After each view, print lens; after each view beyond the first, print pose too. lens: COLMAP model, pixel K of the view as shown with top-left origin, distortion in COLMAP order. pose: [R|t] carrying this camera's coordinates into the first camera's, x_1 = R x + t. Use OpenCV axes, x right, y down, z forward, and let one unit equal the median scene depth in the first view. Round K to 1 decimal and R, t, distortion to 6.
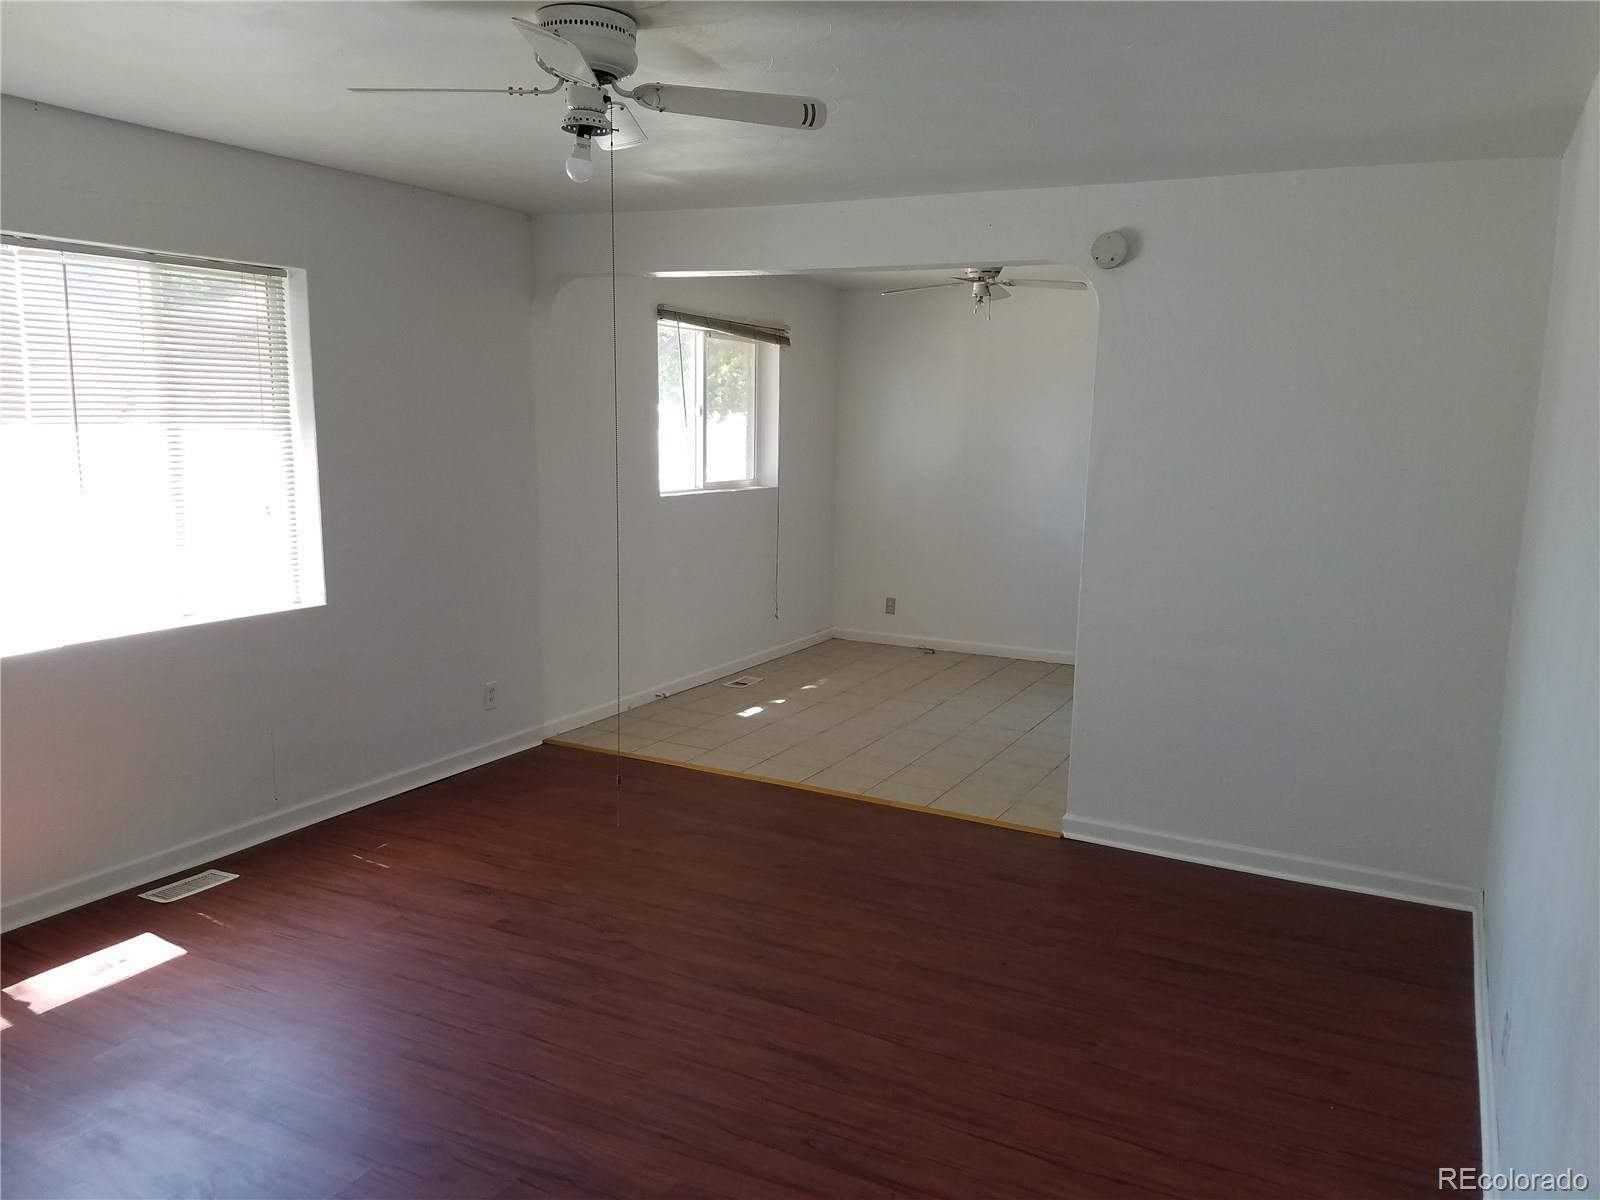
lens RADIAL K [[1261.7, 0, 781.8], [0, 1261.7, 616.5], [0, 0, 1]] dist [0.250515, -0.459105]
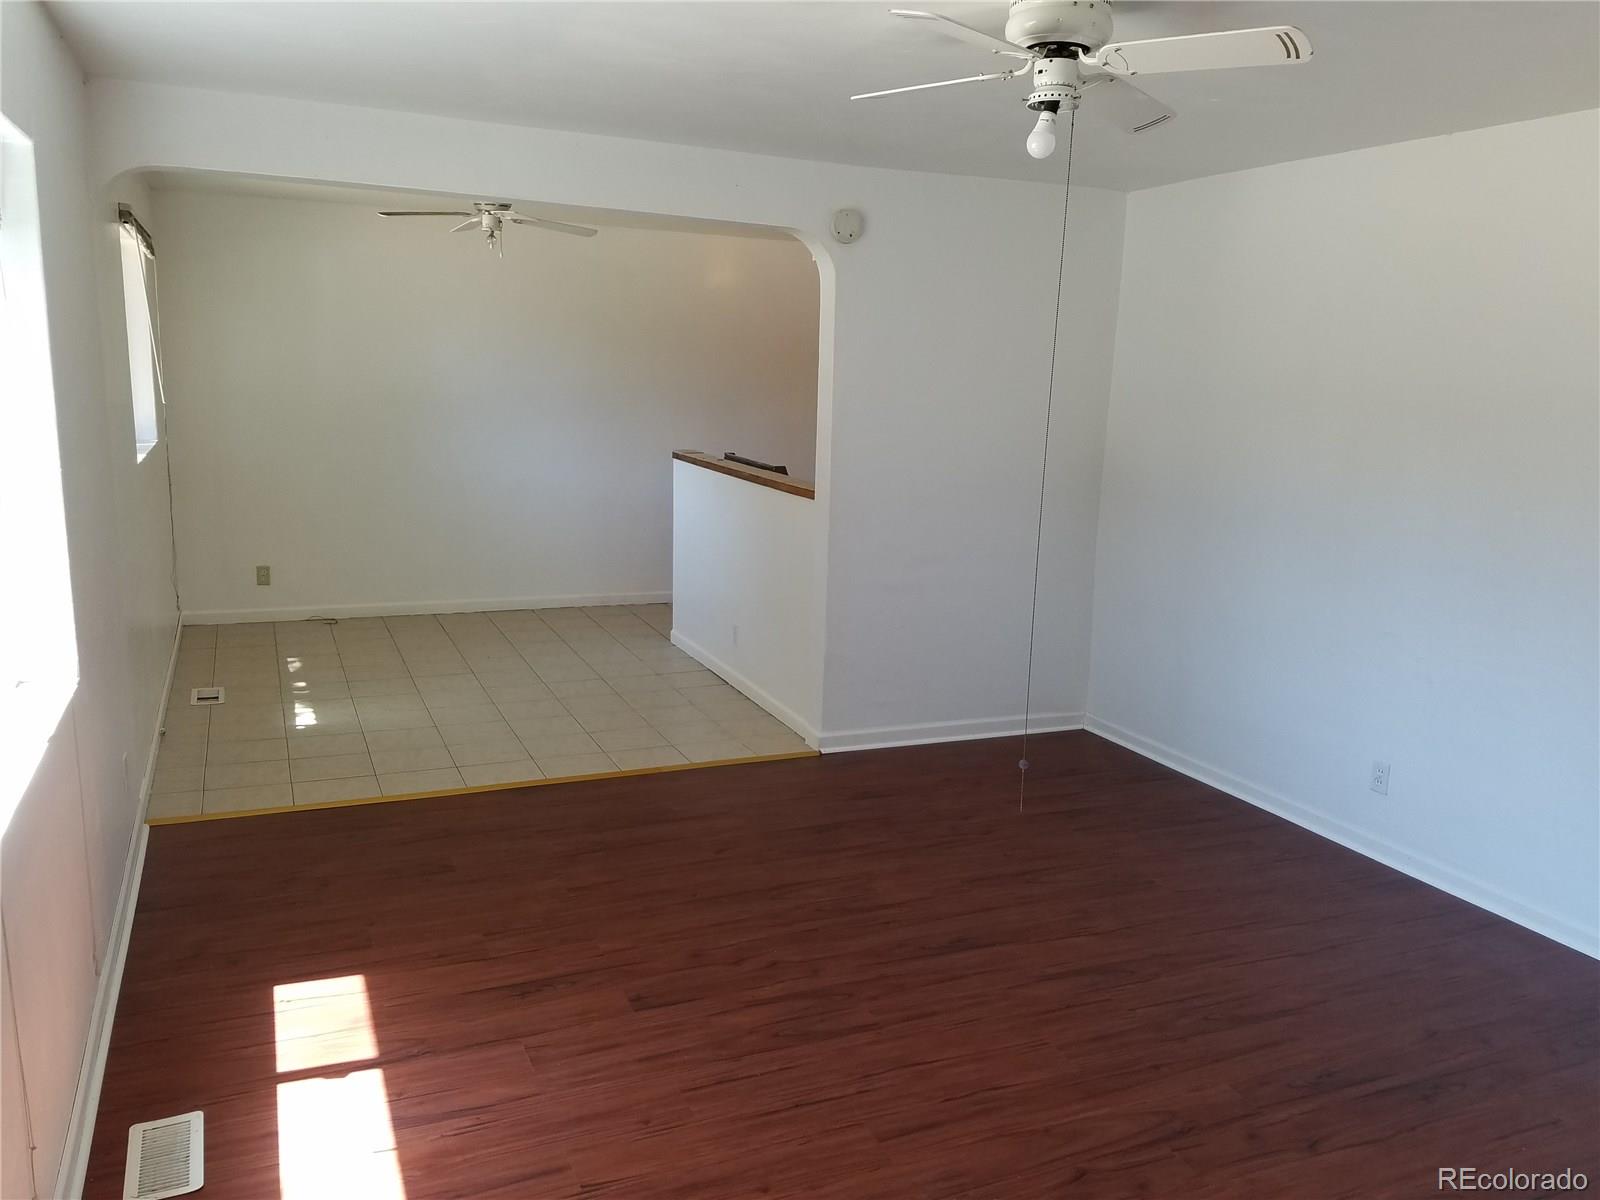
lens RADIAL K [[1261.7, 0, 781.8], [0, 1261.7, 616.5], [0, 0, 1]] dist [0.250515, -0.459105]
pose [[0.606386, -0.156933, 0.779530, -0.674003], [0.102583, 0.987578, 0.119019, -0.086452], [-0.788525, 0.007796, 0.614953, 0.356524]]
